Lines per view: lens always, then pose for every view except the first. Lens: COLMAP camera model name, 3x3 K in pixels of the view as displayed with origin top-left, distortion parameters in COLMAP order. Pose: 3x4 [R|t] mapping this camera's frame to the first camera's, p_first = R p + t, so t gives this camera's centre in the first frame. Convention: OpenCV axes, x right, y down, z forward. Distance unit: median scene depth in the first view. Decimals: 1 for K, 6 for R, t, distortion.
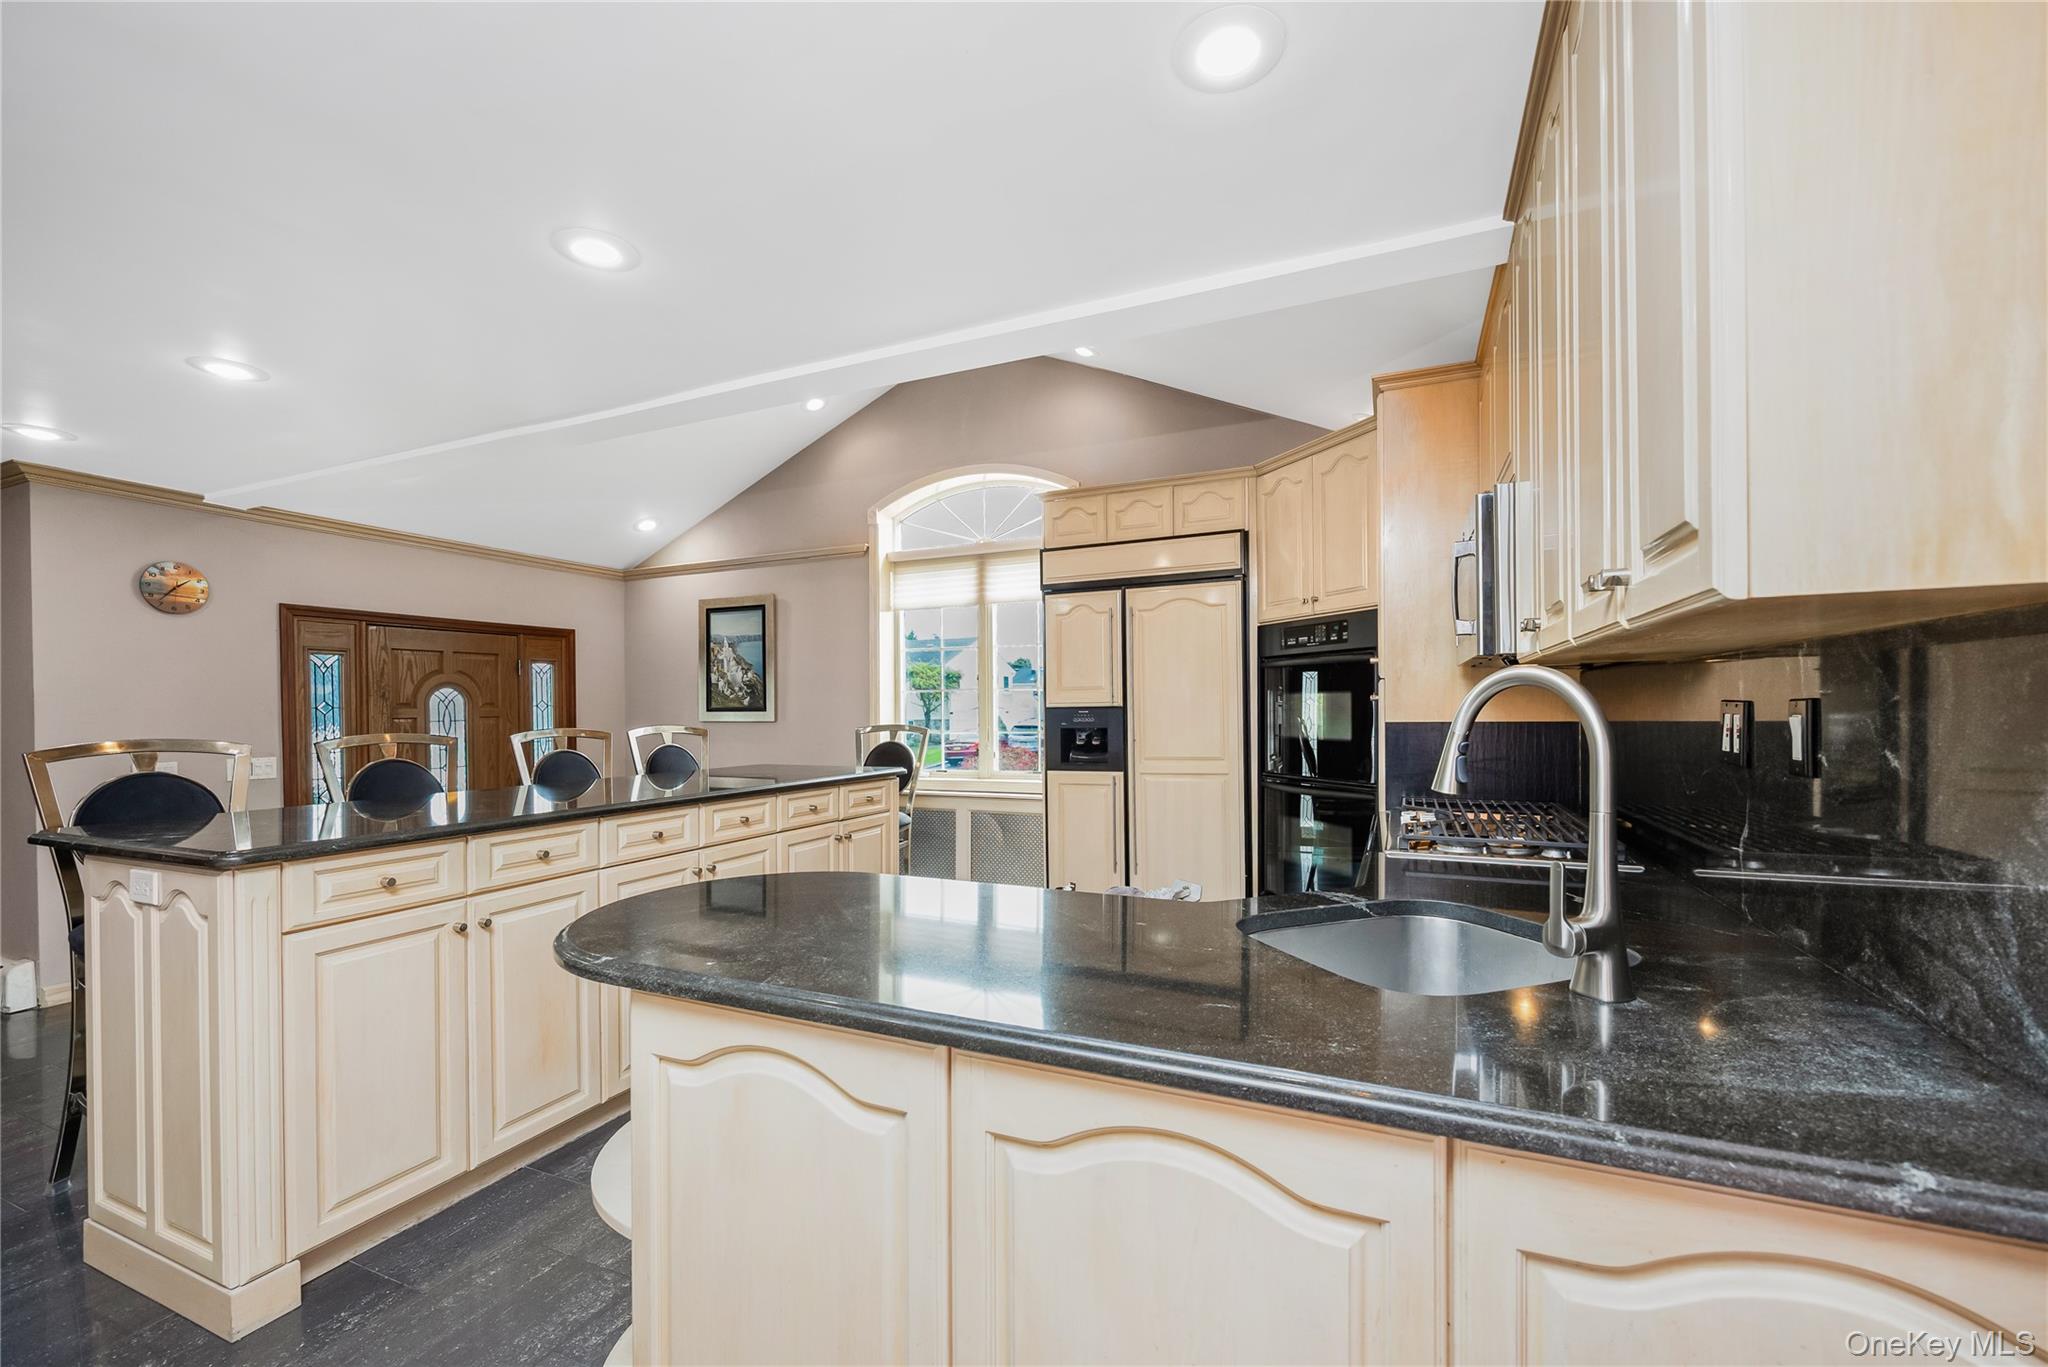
lens RADIAL K [[830.2, 0, 1057.0], [0, 830.2, 714.3], [0, 0, 1]] dist [-0.005010, 0.000485]
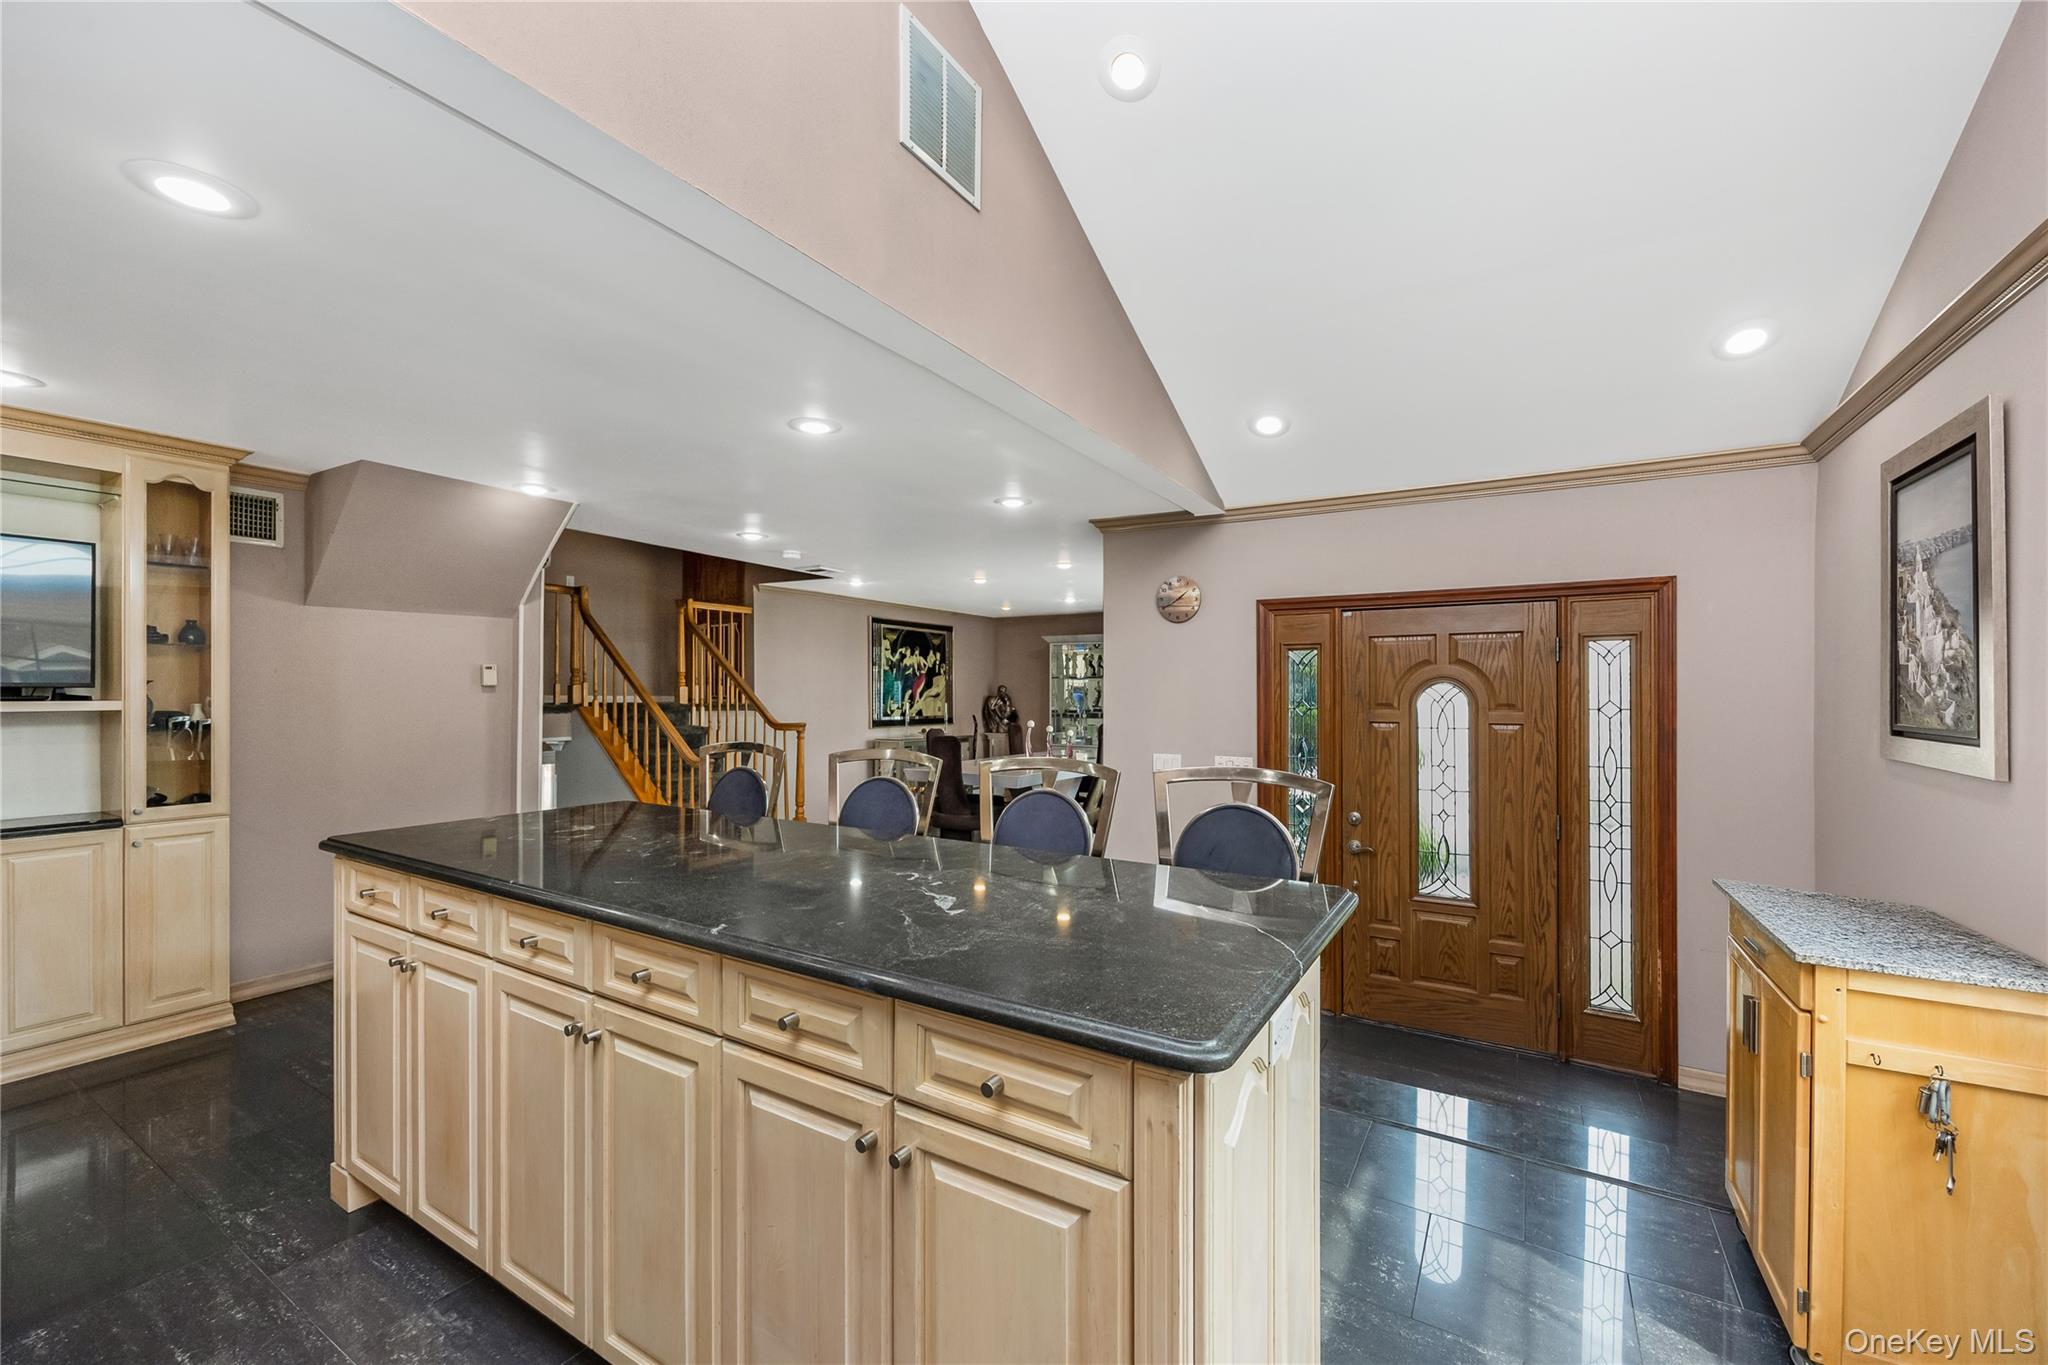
lens RADIAL K [[830.2, 0, 1015.9], [0, 830.2, 690.8], [0, 0, 1]] dist [-0.005010, 0.000485]
pose [[-0.143679, 0.006451, -0.989603, 0.040567], [-0.006870, 0.999948, 0.007516, -0.026226], [0.989600, 0.007879, -0.143627, 0.658393]]
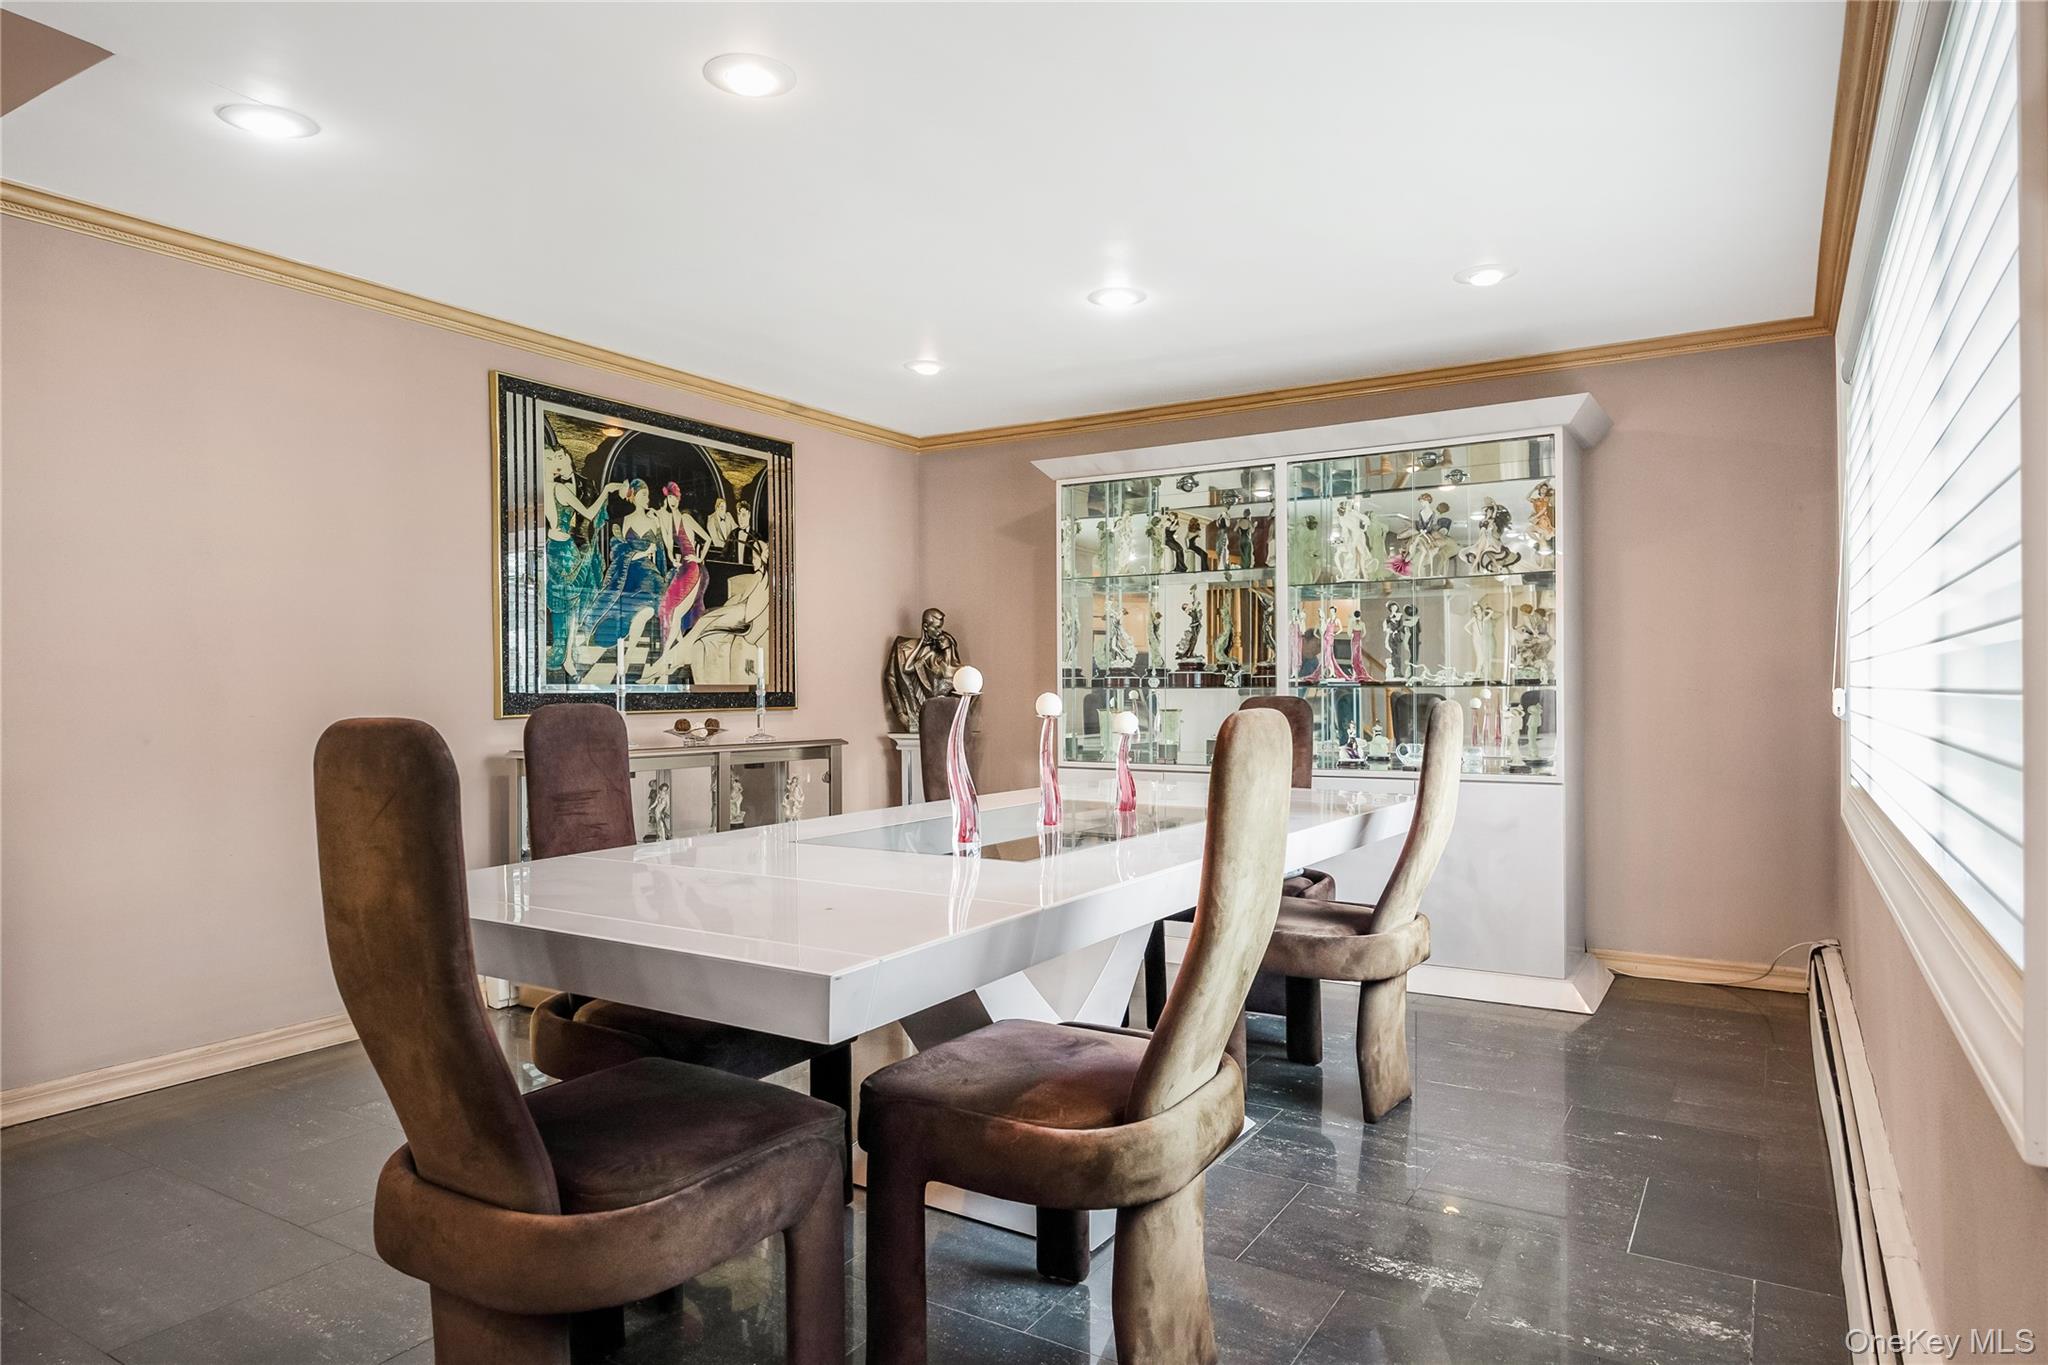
lens RADIAL K [[1271.6, 0, 1032.0], [0, 1271.6, 687.9], [0, 0, 1]] dist [0.004775, 0.000464]
pose [[-0.132348, 0.014544, -0.991097, -0.741413], [0.003731, 0.999893, 0.014174, 0.029464], [0.991196, -0.001822, -0.132388, 0.586572]]
